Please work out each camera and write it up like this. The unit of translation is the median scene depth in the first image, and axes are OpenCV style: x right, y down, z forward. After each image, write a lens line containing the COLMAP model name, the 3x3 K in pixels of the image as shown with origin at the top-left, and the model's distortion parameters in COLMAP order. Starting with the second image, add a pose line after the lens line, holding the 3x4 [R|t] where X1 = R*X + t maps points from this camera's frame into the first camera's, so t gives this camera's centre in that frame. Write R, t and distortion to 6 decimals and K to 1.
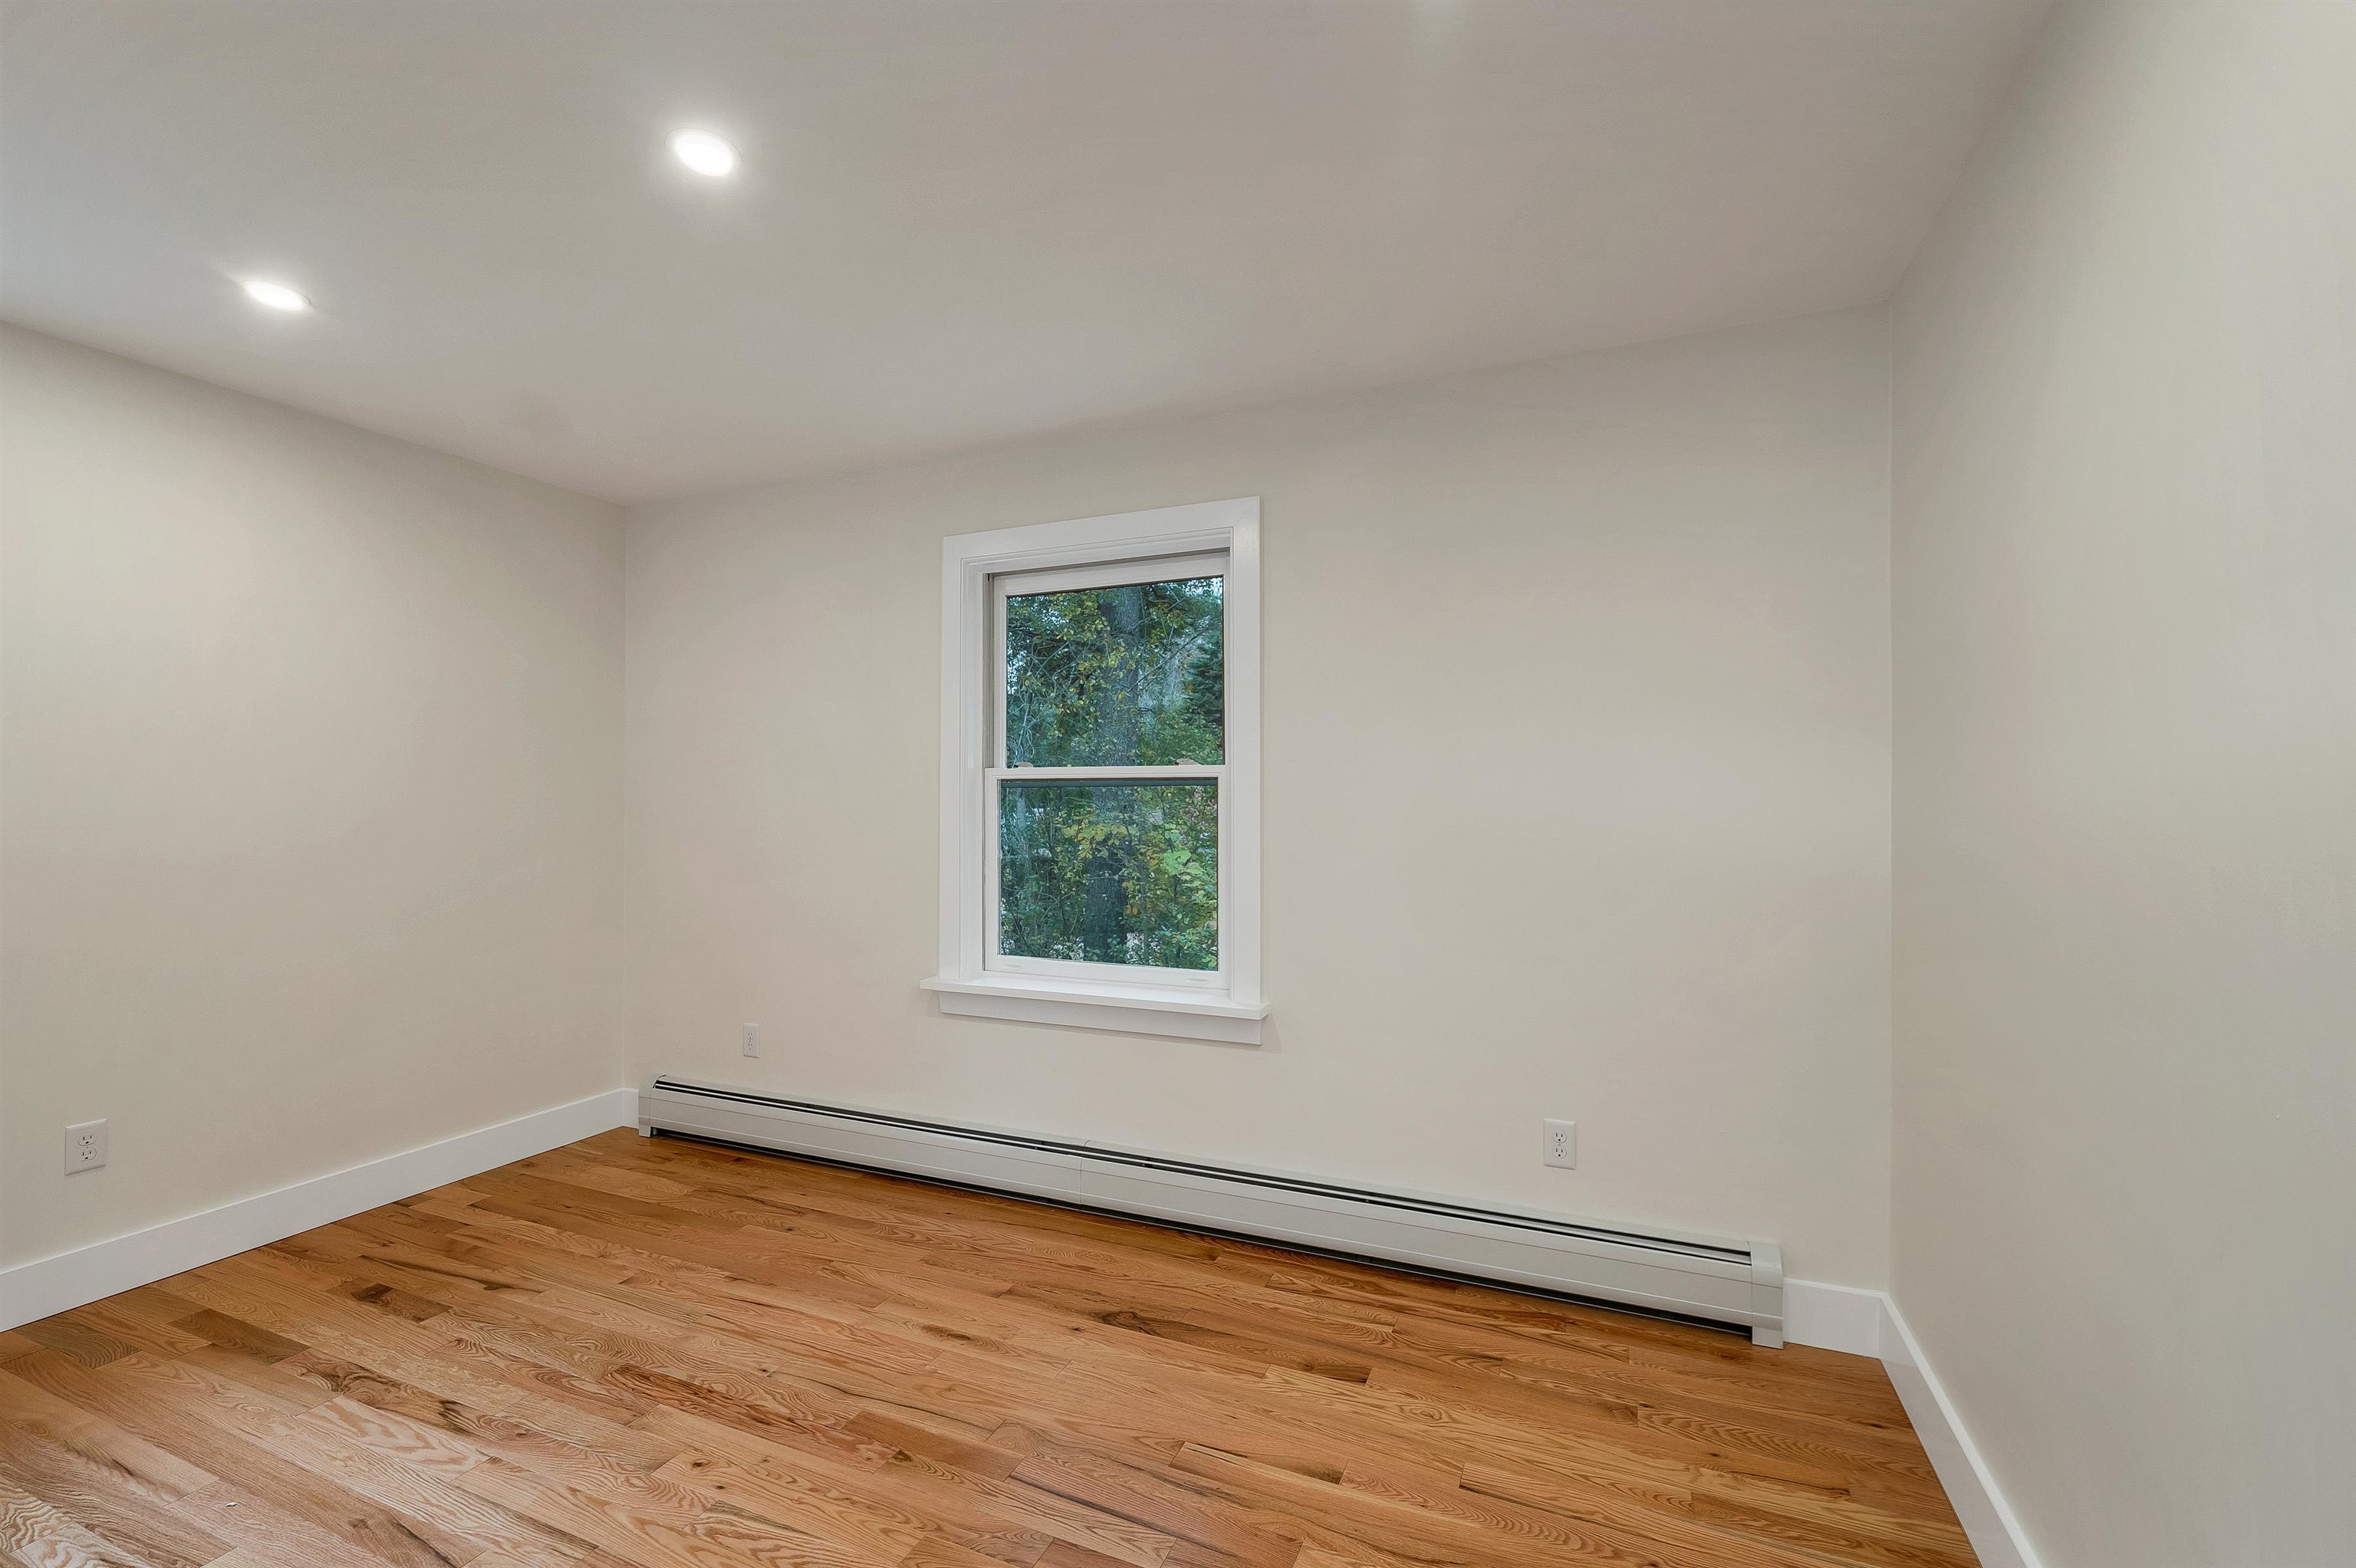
lens RADIAL K [[1002.1, 0, 1165.0], [0, 1002.1, 790.5], [0, 0, 1]] dist [0.001067, -0.000012]
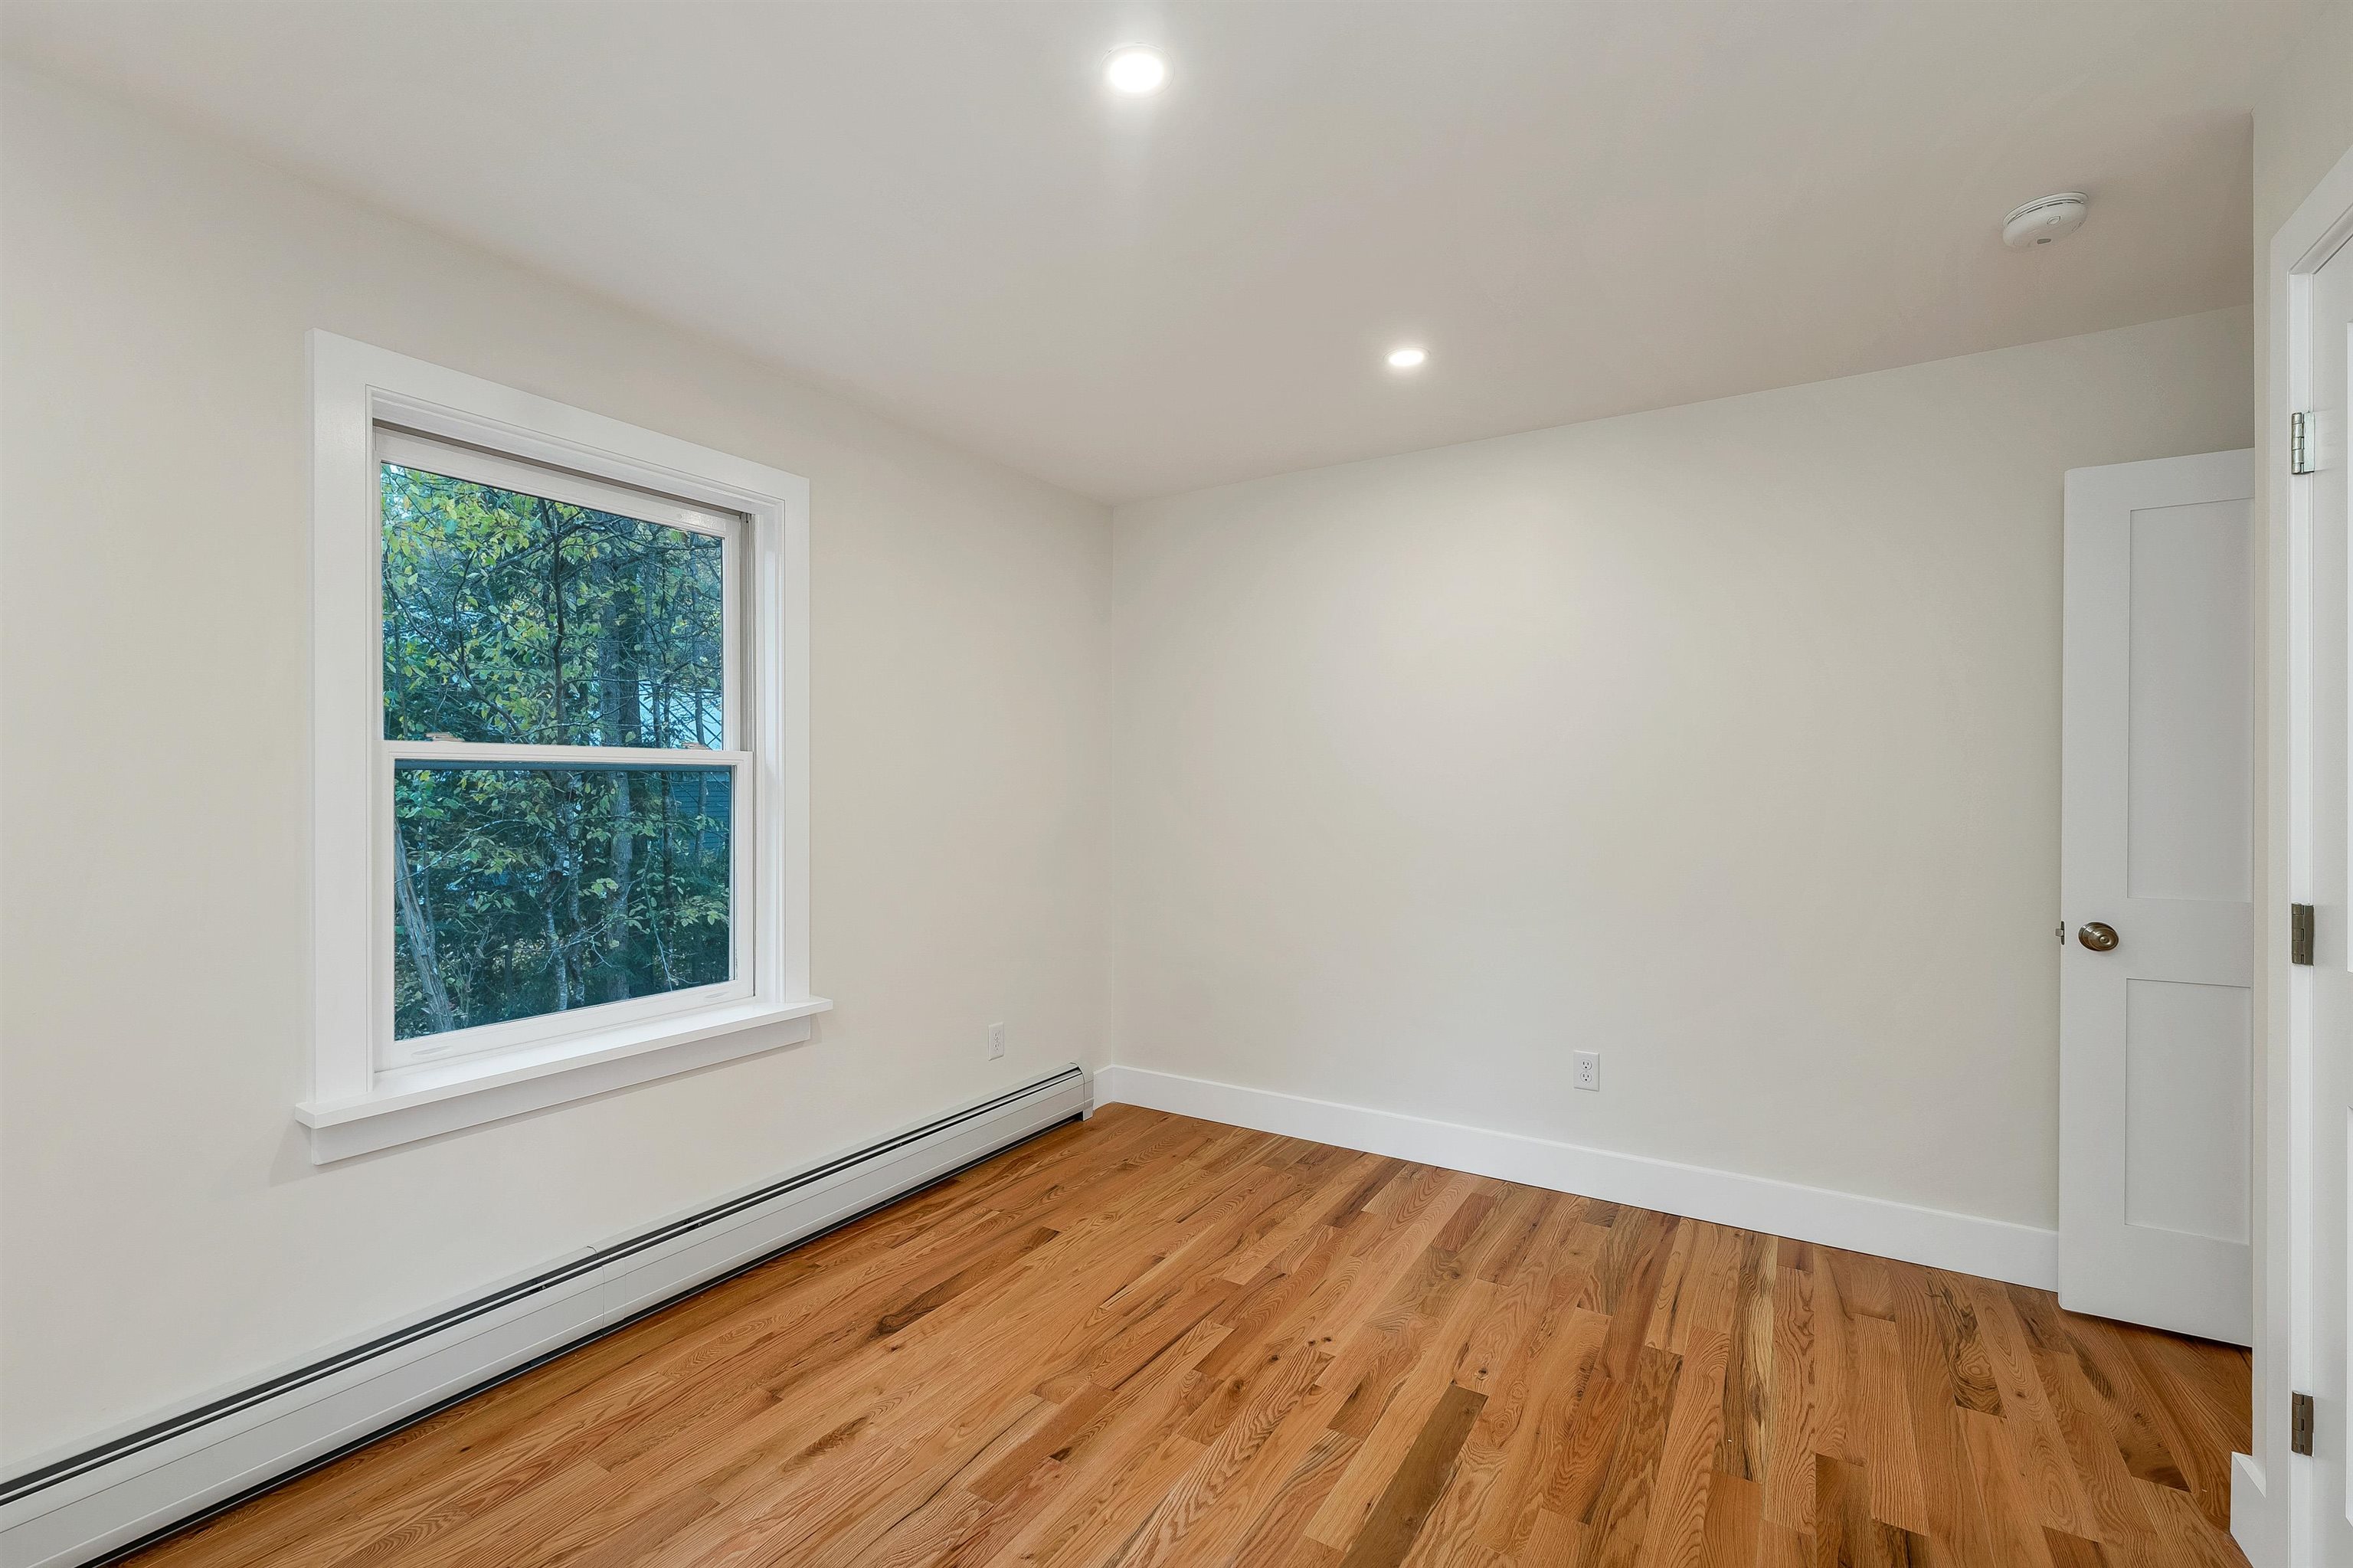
lens RADIAL K [[1000.9, 0, 1163.5], [0, 1000.9, 790.5], [0, 0, 1]] dist [0.001067, -0.000012]
pose [[0.161311, -0.005007, 0.986891, -0.961347], [-0.004600, 0.999972, 0.005825, 0.003146], [-0.986893, -0.005479, 0.161284, 0.588358]]
